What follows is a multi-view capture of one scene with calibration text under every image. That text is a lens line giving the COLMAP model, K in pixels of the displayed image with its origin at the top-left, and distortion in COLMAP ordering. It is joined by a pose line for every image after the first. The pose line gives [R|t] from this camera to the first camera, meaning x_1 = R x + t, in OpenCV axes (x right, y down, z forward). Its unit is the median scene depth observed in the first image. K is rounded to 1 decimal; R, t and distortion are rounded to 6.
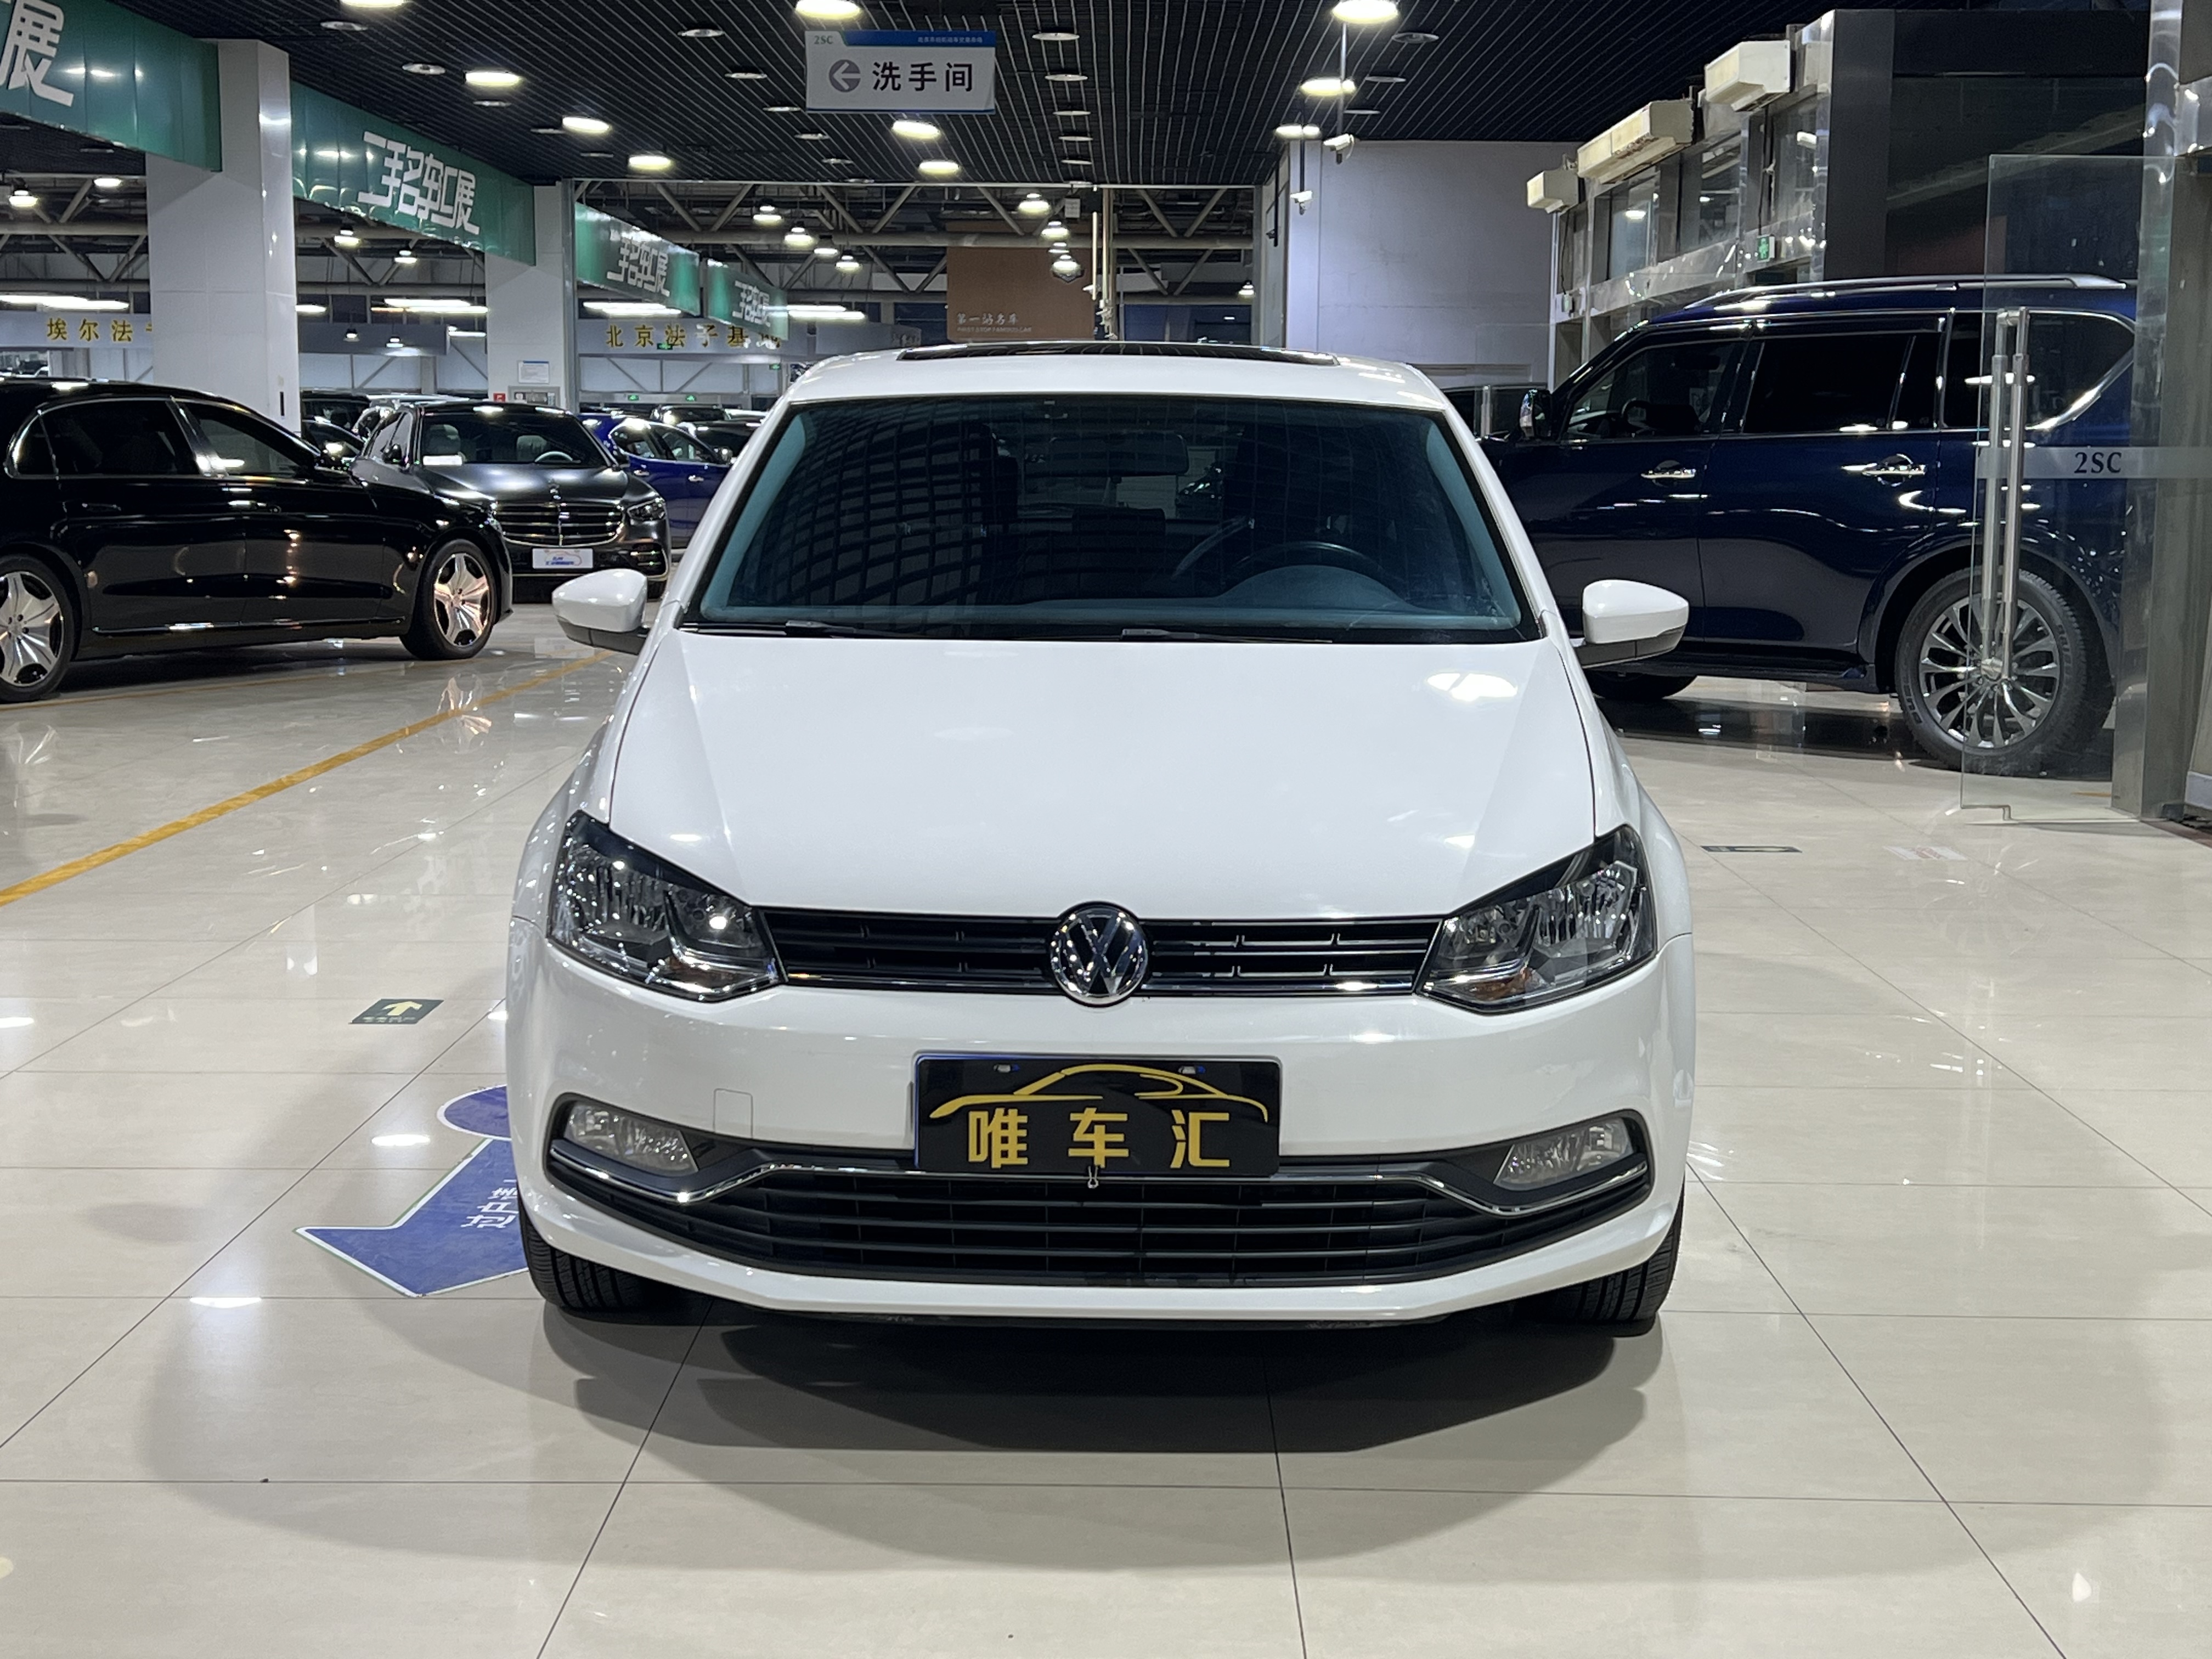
lens RADIAL K [[3091.2, 0, 1114.0], [0, 3091.2, 809.9], [0, 0, 1]] dist [0.225537, -0.690264]
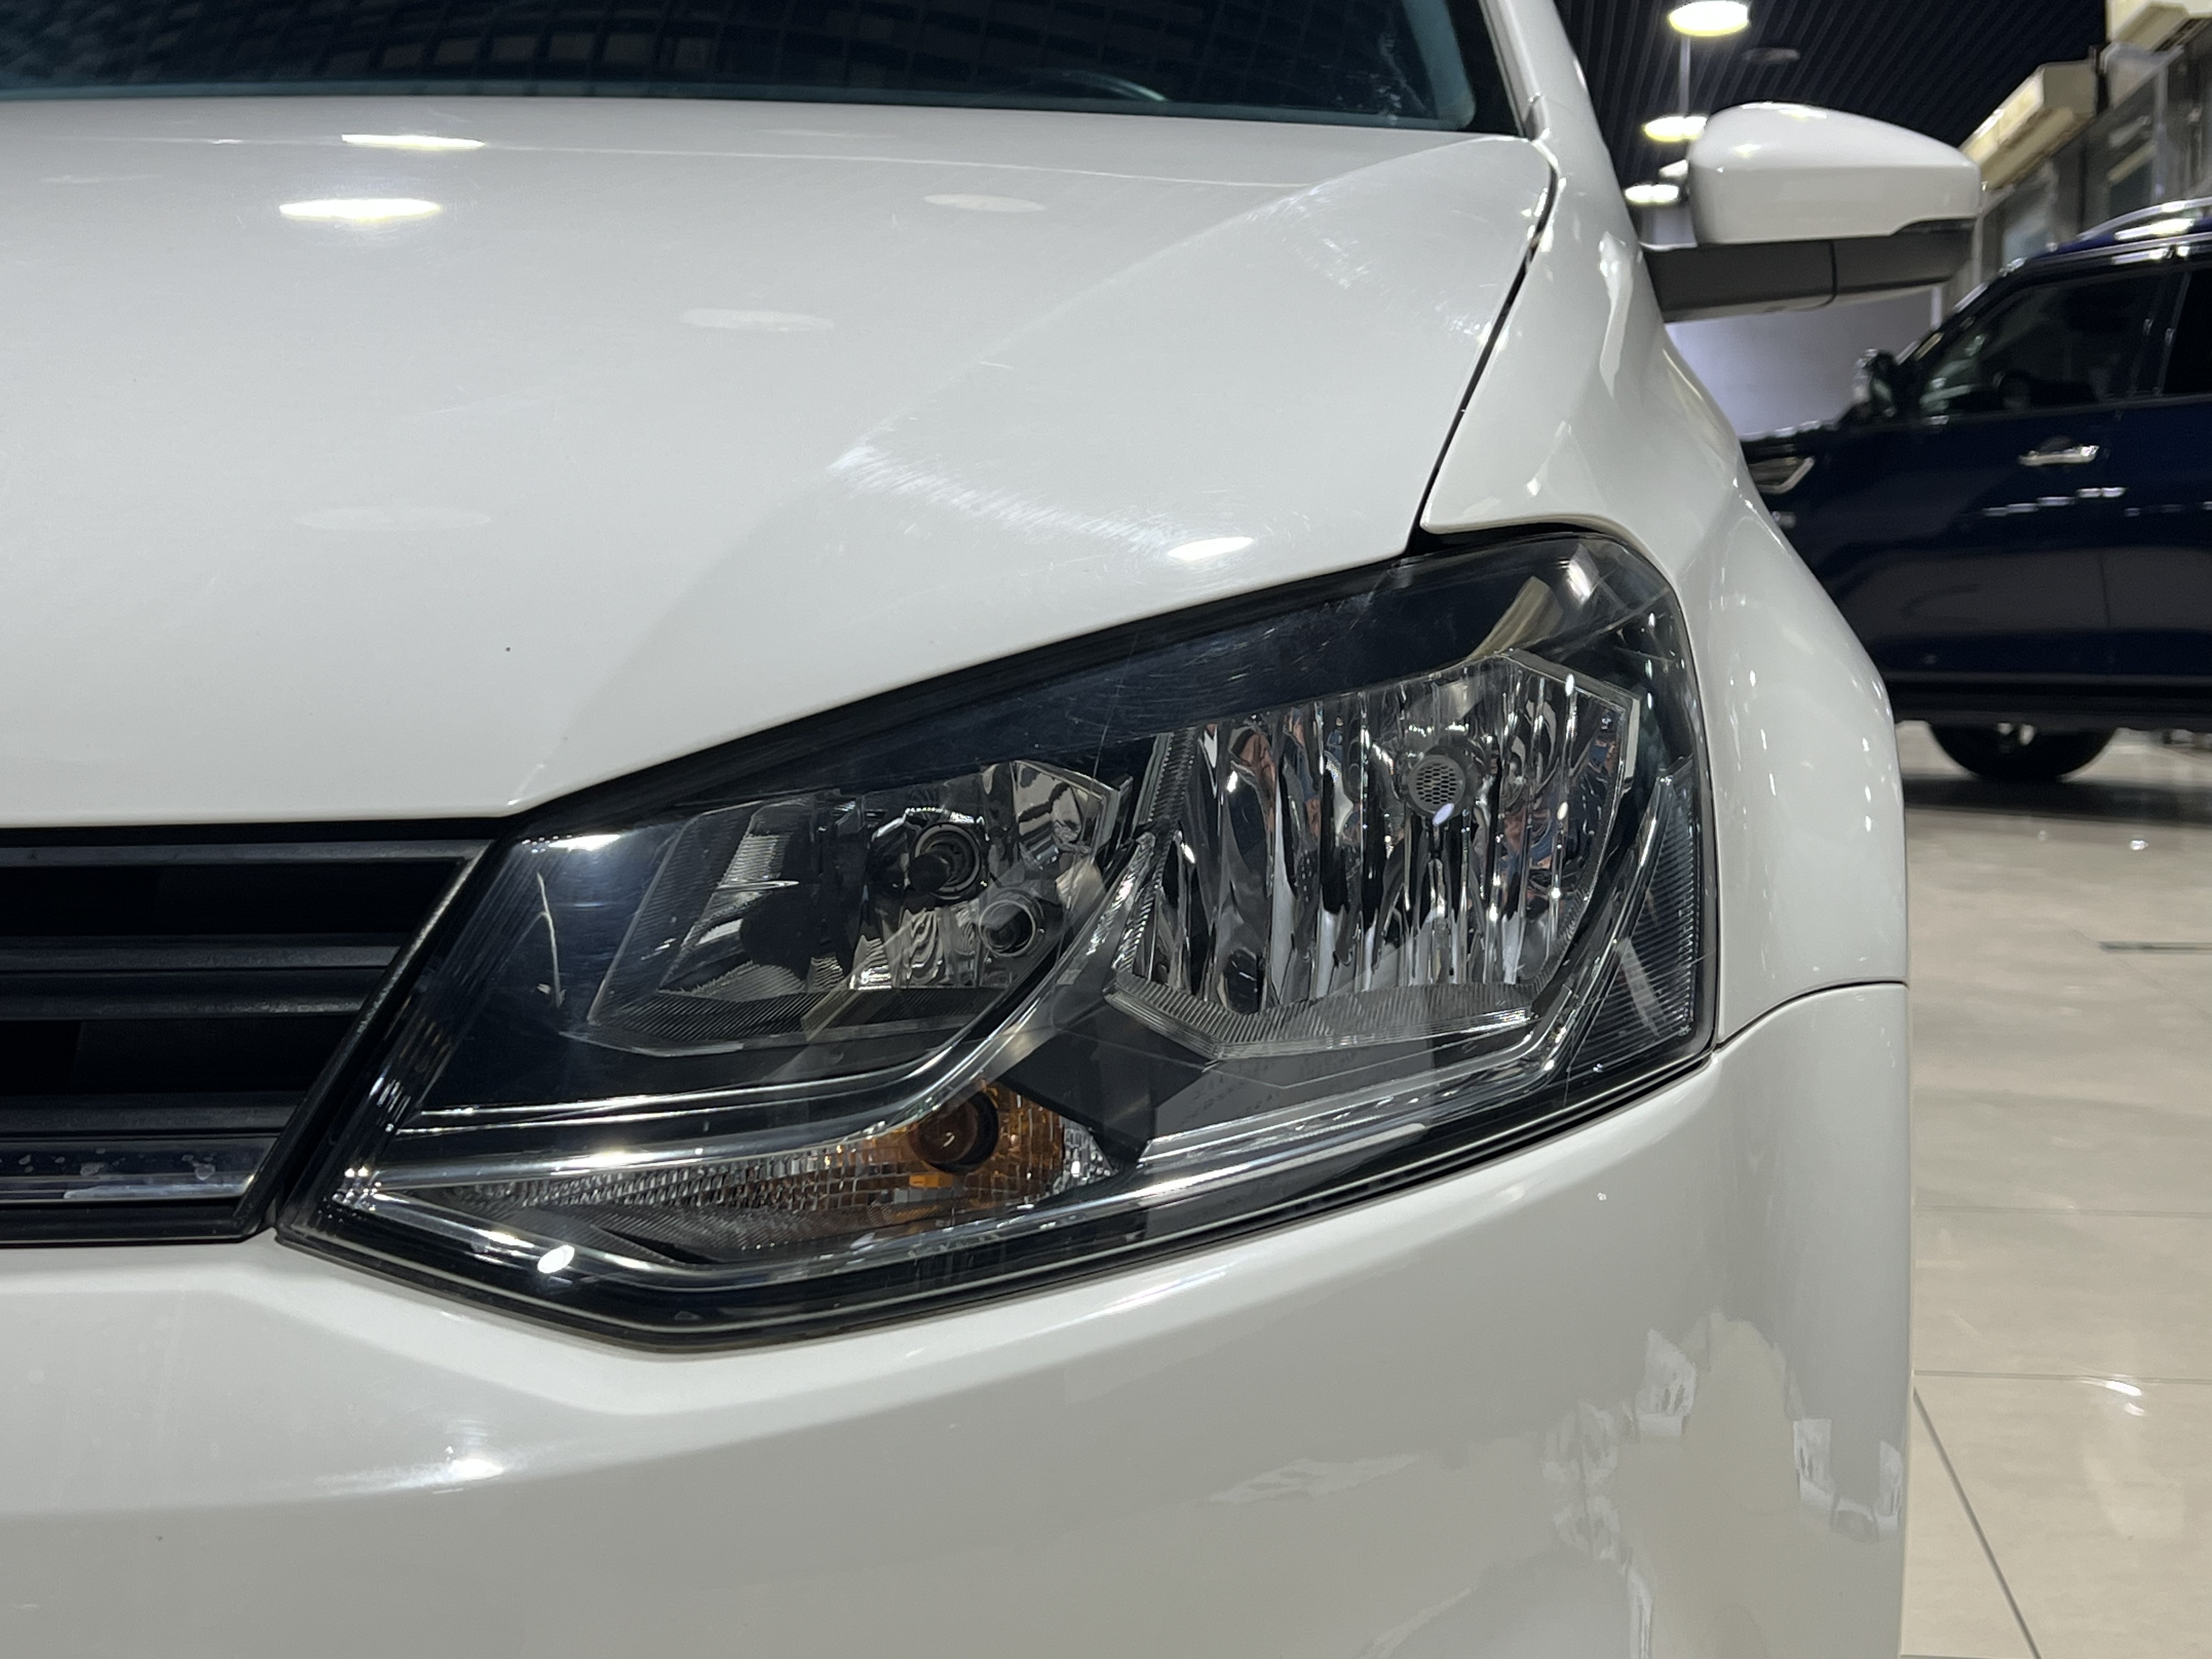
lens RADIAL K [[3105.7, 0, 1106.0], [0, 3105.7, 829.5], [0, 0, 1]] dist [0.271208, -1.081150]
pose [[0.991837, -0.000605, -0.127513, 0.166071], [-0.004869, 0.999080, -0.042612, 0.042040], [0.127421, 0.042885, 0.990921, 0.789924]]
